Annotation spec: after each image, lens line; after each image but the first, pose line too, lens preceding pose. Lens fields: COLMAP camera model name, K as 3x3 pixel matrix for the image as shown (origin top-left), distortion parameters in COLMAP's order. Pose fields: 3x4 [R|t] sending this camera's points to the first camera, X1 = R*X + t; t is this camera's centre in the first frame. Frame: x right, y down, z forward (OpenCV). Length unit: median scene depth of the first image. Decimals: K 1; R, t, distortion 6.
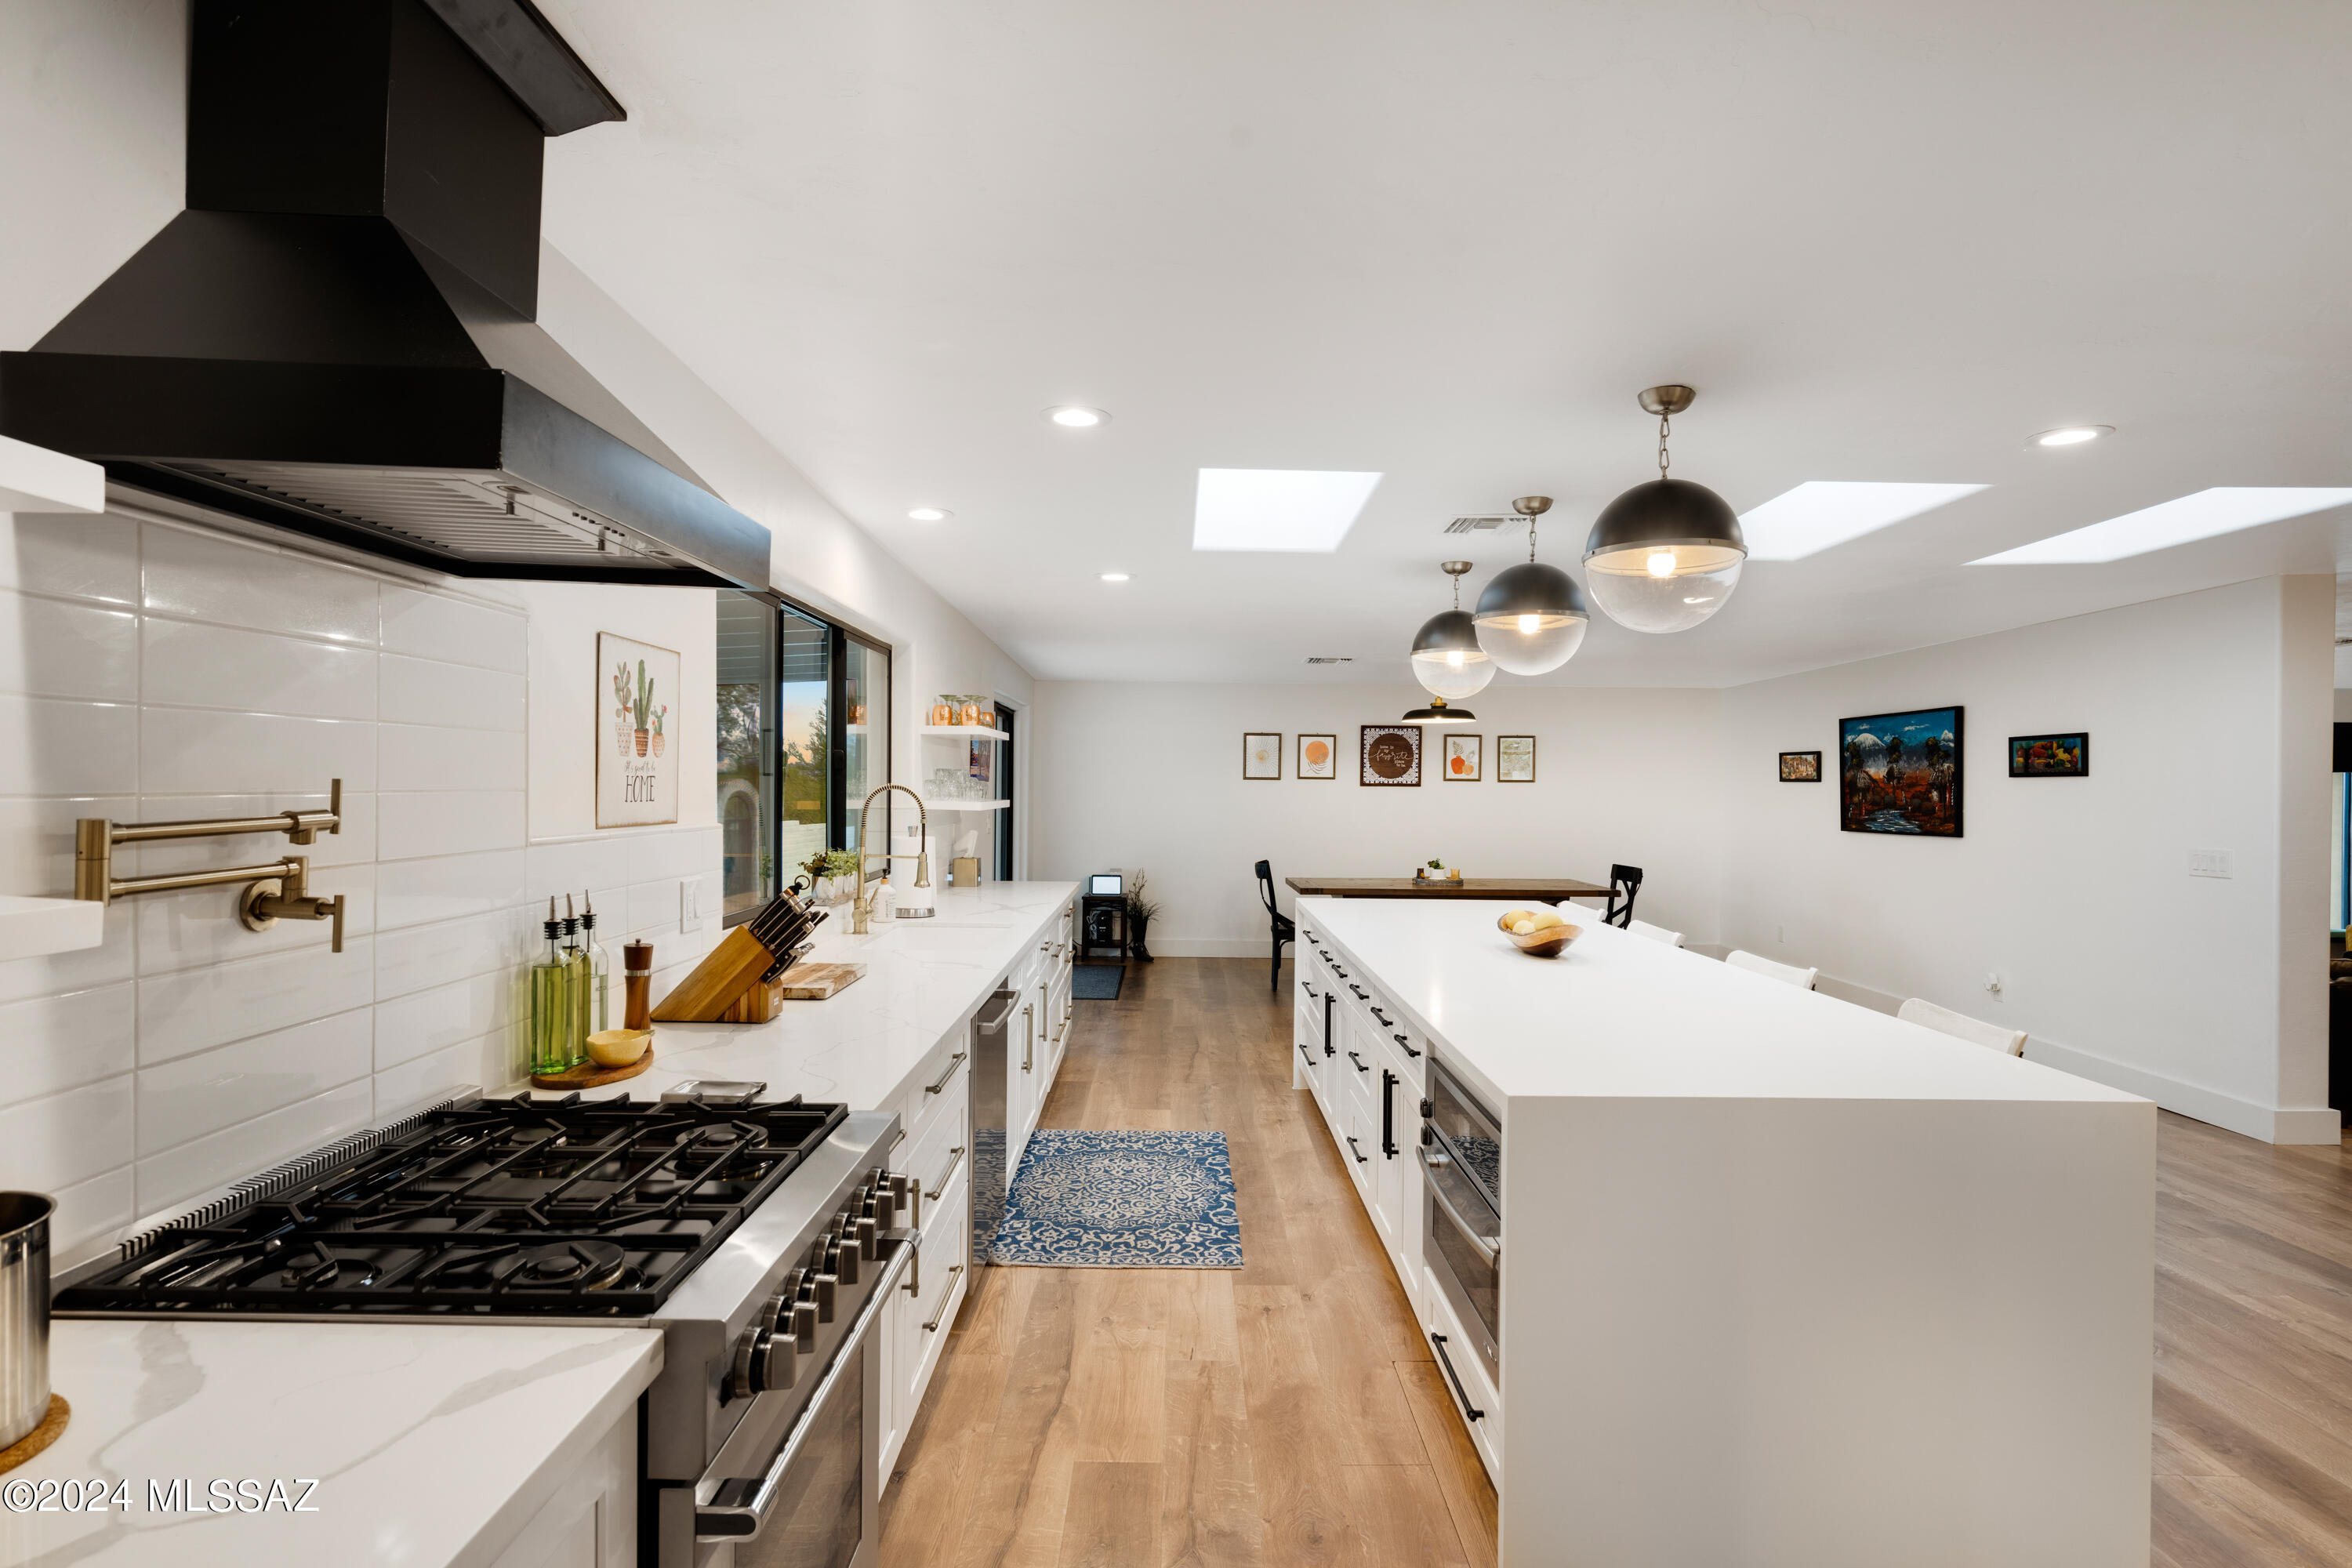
lens RADIAL K [[1189.0, 0, 1131.4], [0, 1189.0, 797.2], [0, 0, 1]] dist [-0.005801, -0.003817]
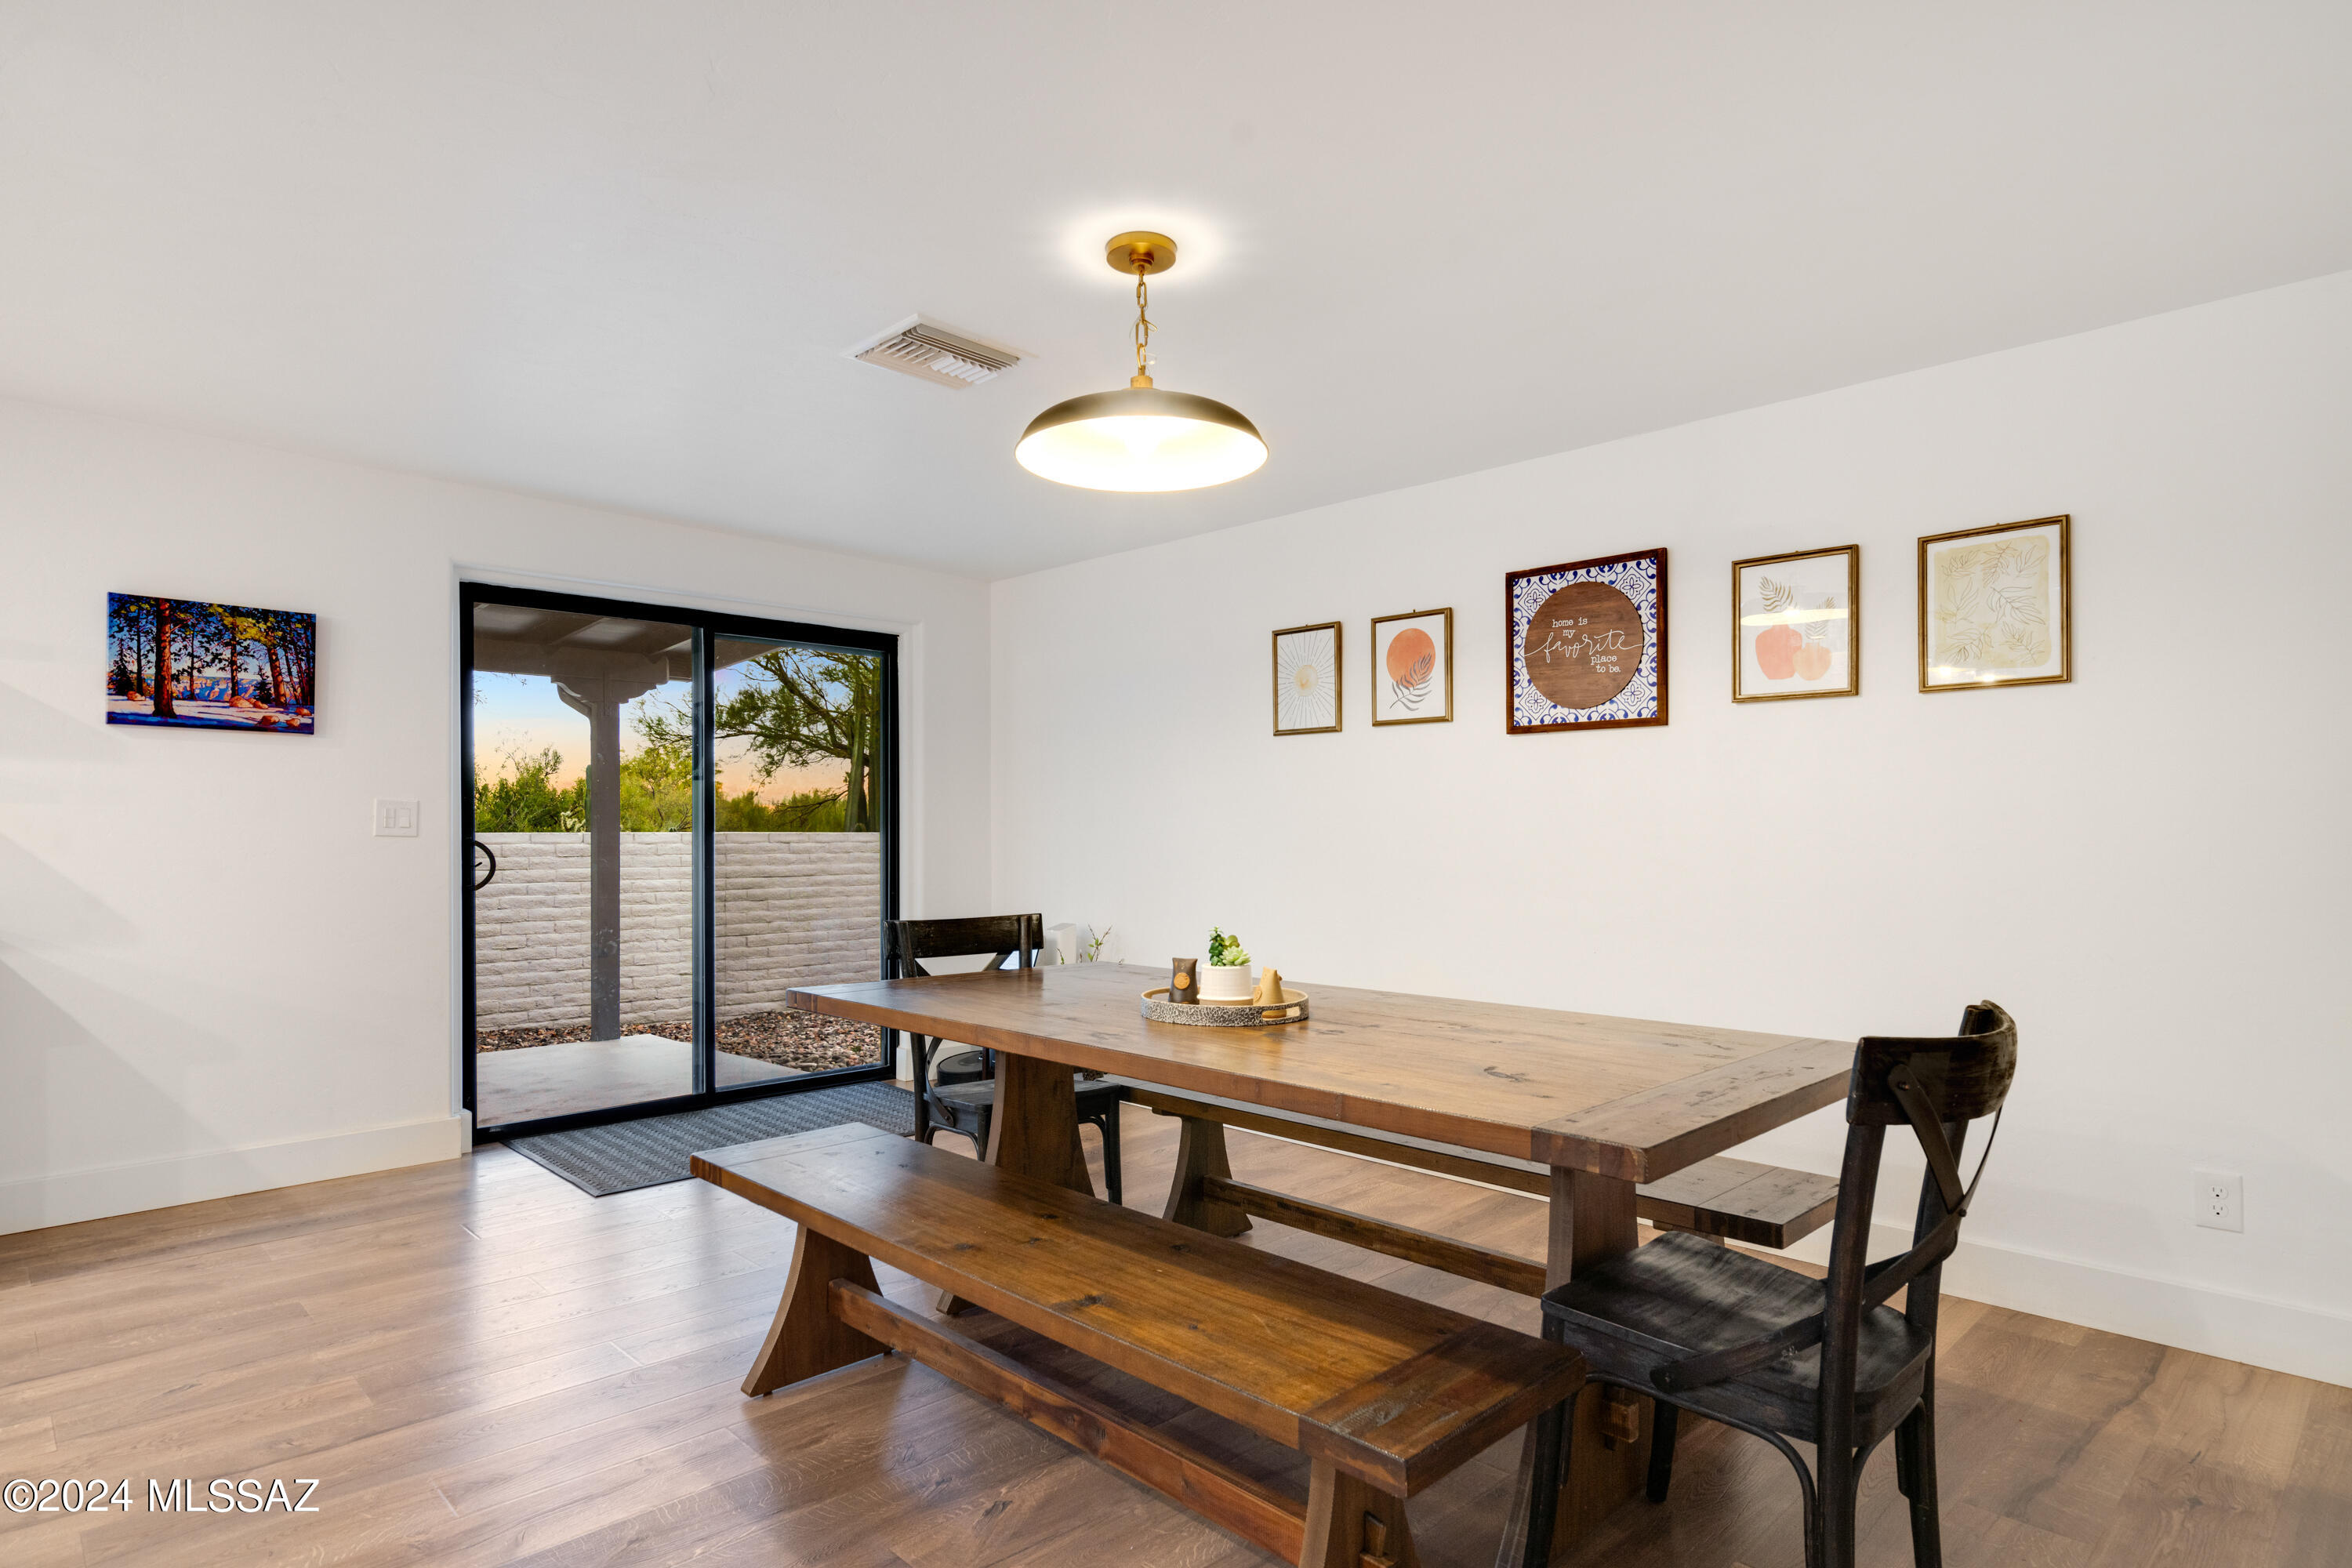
lens RADIAL K [[1244.3, 0, 1194.2], [0, 1244.3, 828.1], [0, 0, 1]] dist [0.016869, 0.001074]
pose [[0.713830, -0.007626, -0.700278, 0.446963], [-0.001523, 0.999921, -0.012442, 0.028458], [0.700318, 0.009948, 0.713762, 0.727130]]
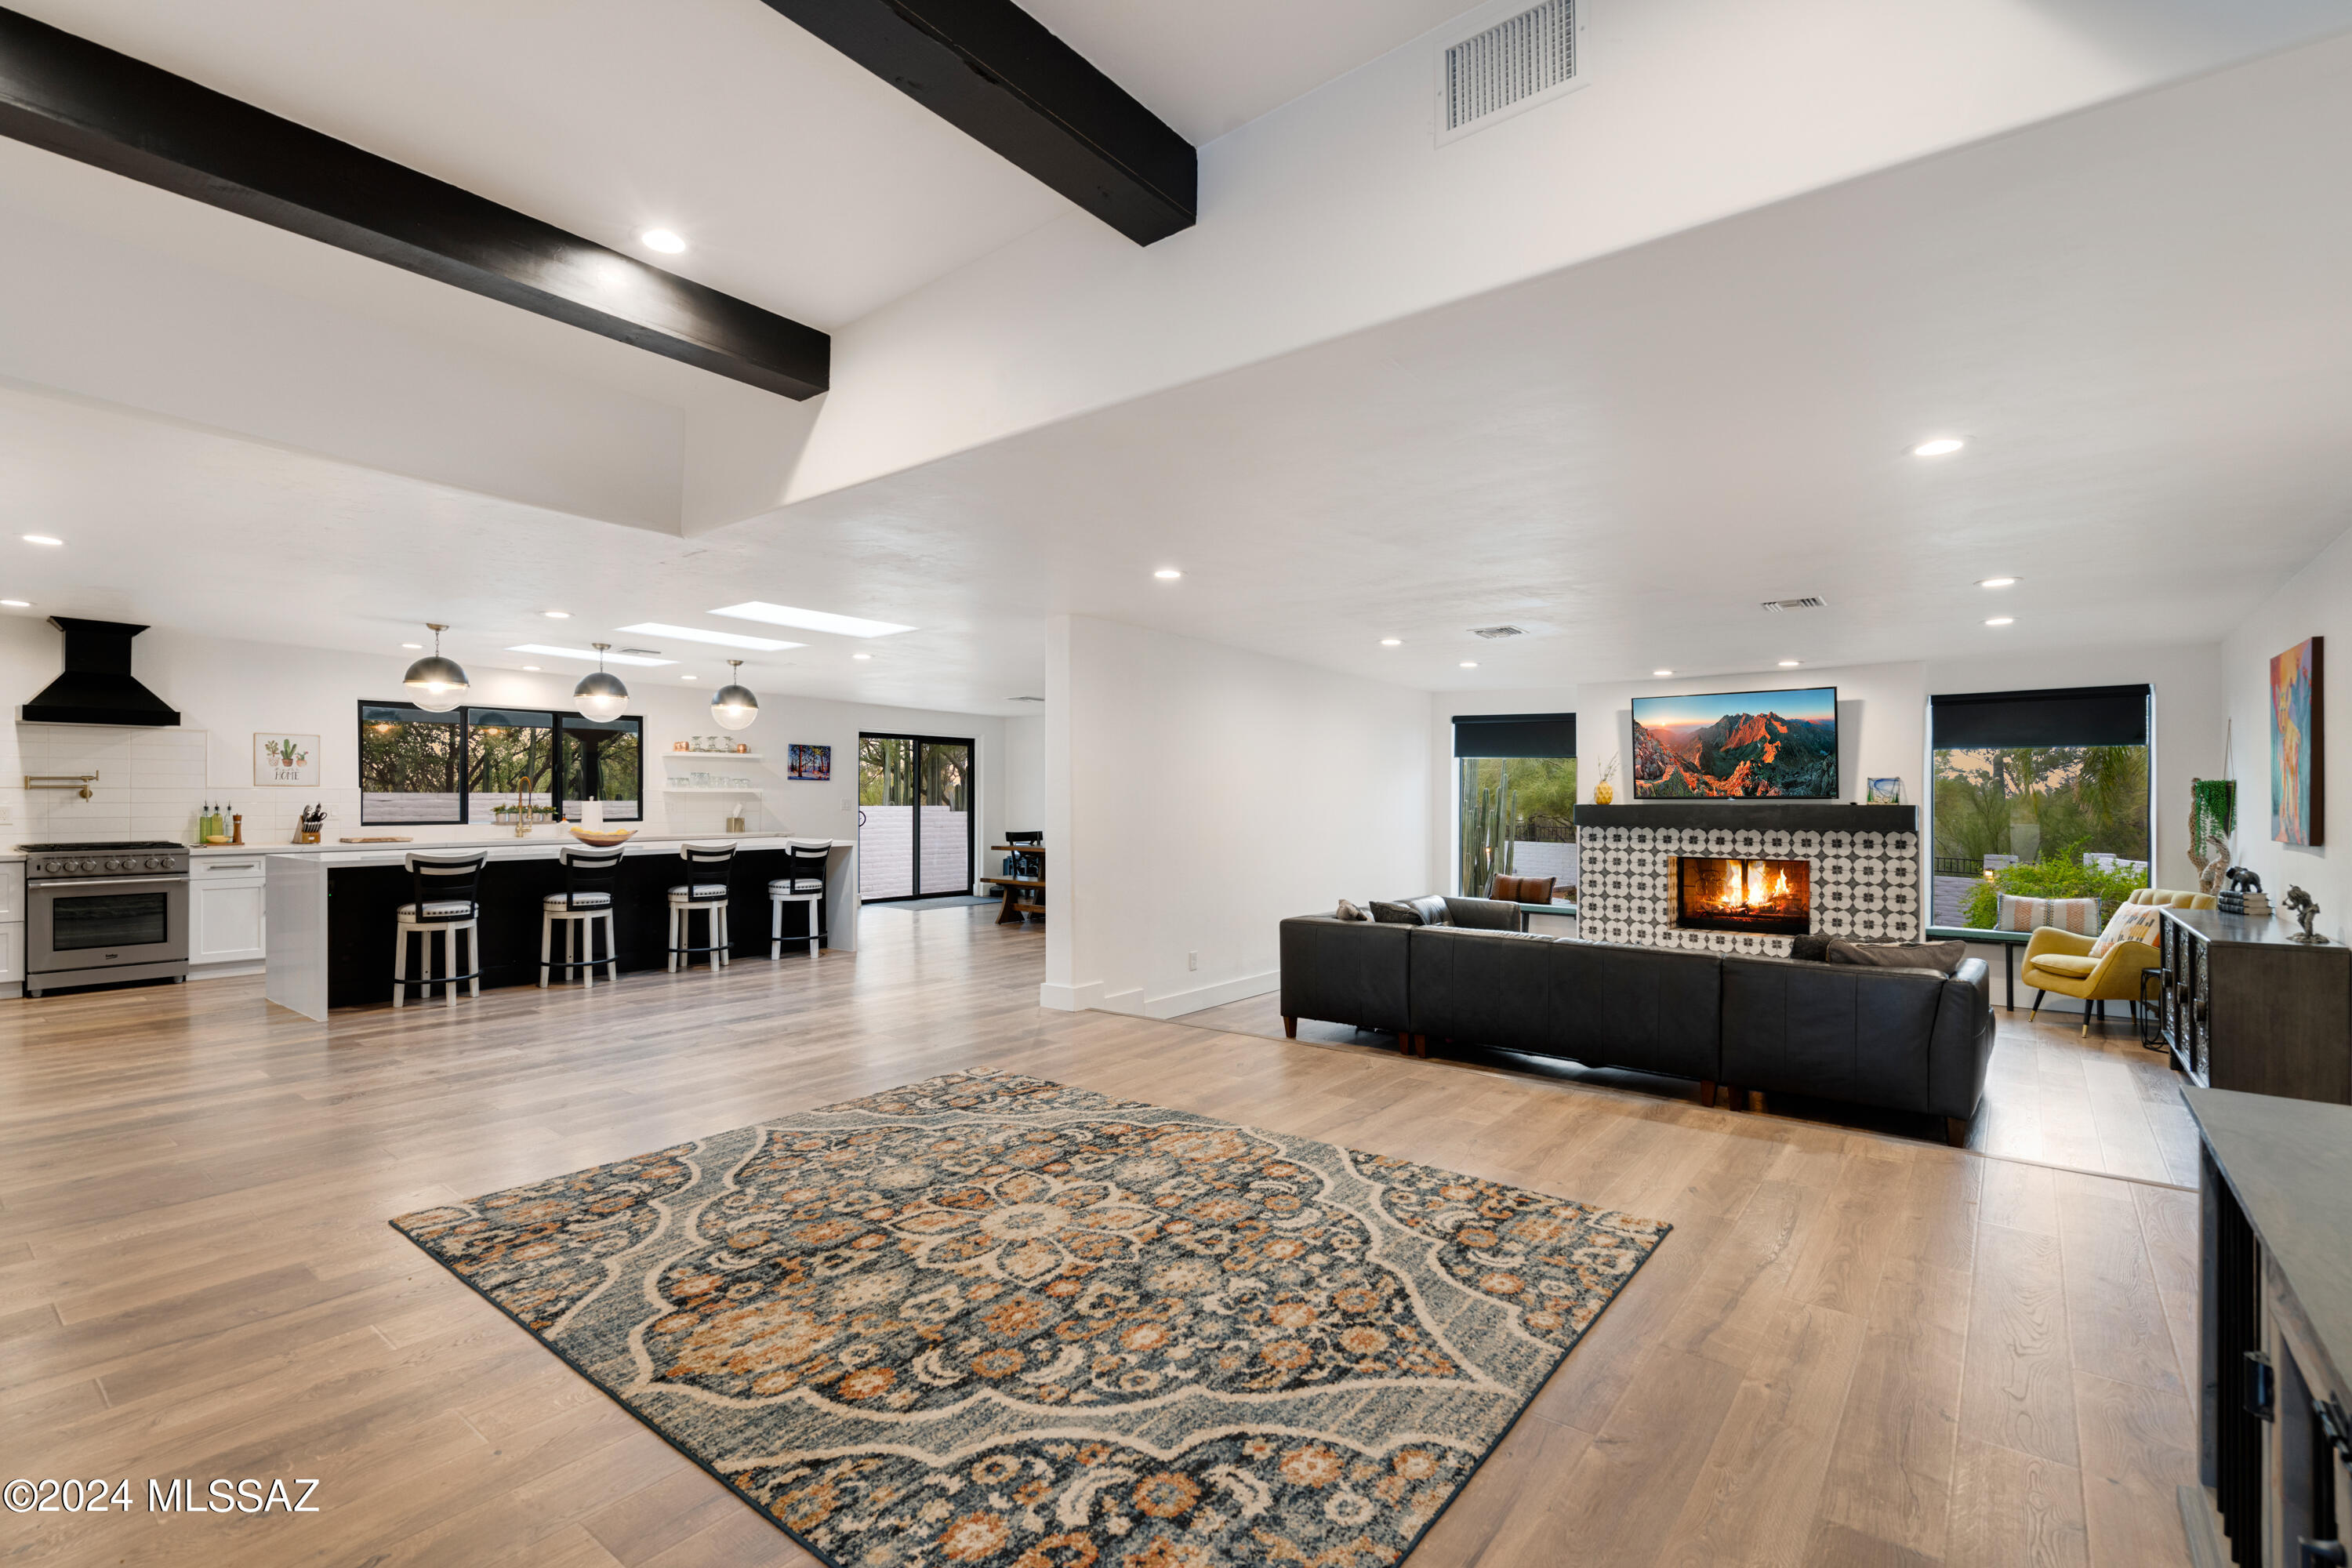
lens RADIAL K [[1088.6, 0, 1174.5], [0, 1088.6, 793.1], [0, 0, 1]] dist [0.009084, 0.000295]
pose [[0.799037, -0.007952, -0.601229, 1.063073], [-0.003790, 0.999826, -0.018260, 0.028208], [0.601270, 0.016869, 0.798868, 0.002340]]
